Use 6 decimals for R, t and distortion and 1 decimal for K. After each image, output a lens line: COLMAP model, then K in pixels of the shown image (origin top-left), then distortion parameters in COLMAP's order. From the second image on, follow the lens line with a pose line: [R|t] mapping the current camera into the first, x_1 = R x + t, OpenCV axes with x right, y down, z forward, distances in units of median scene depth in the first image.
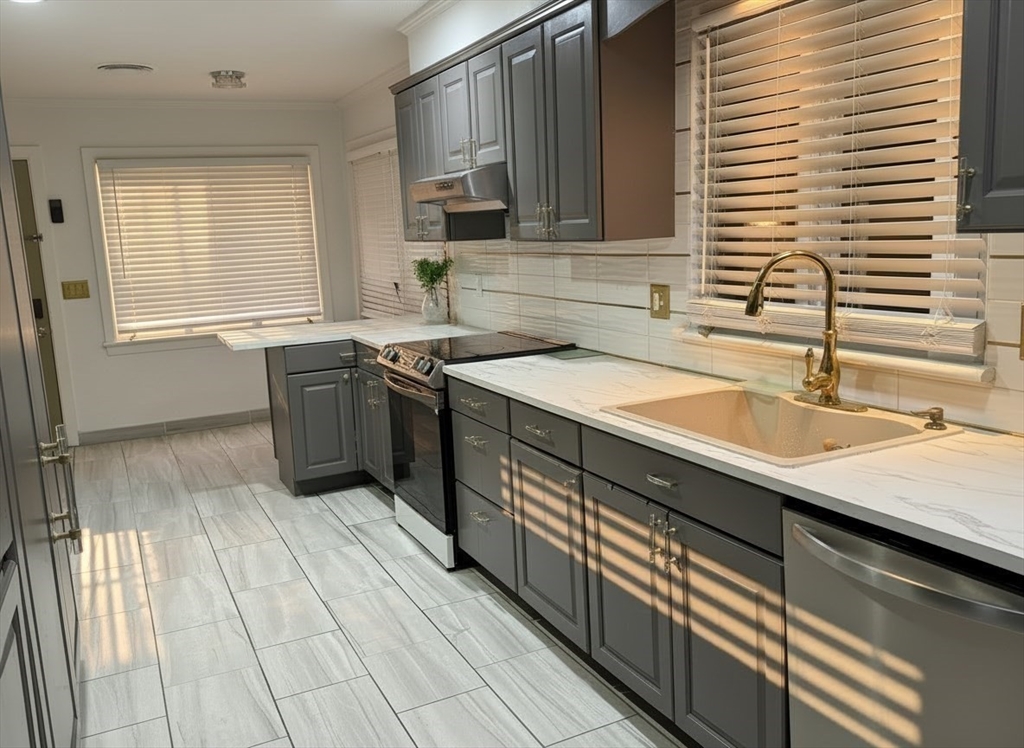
lens RADIAL K [[841.7, 0, 512.0], [0, 841.7, 374.0], [0, 0, 1]] dist [0.005077, 0.001353]
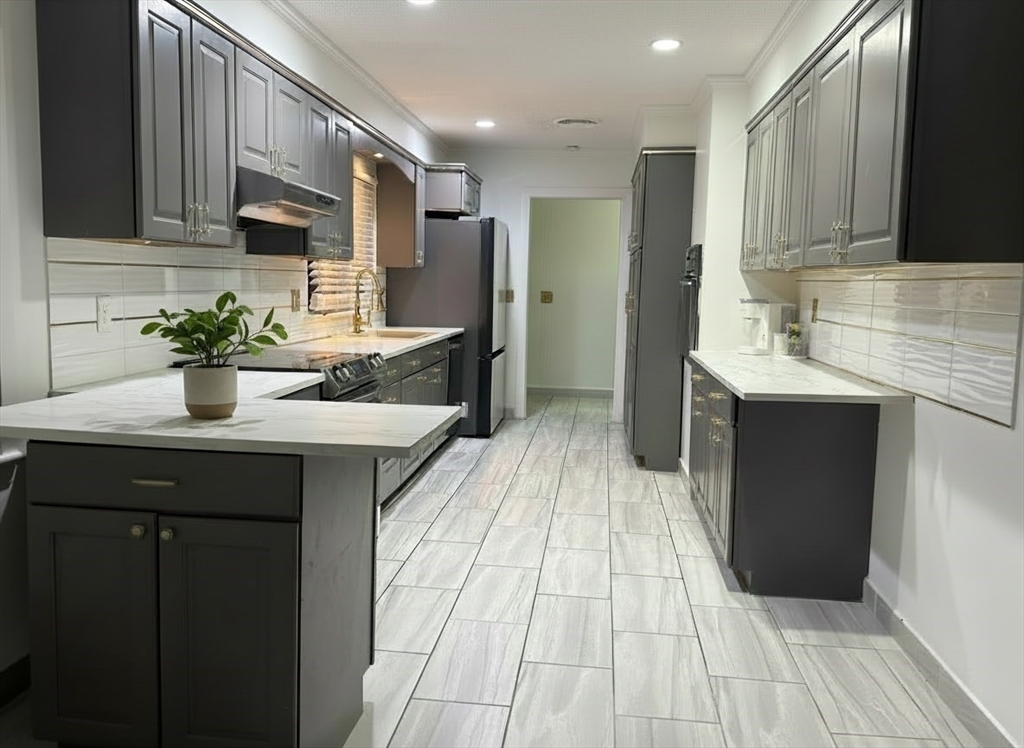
lens RADIAL K [[841.7, 0, 512.0], [0, 841.7, 374.0], [0, 0, 1]] dist [0.005077, 0.001353]
pose [[-0.843928, -0.033795, 0.535391, -0.867458], [0.106076, 0.967796, 0.228295, -0.234600], [-0.525865, 0.249457, -0.813165, 1.824347]]
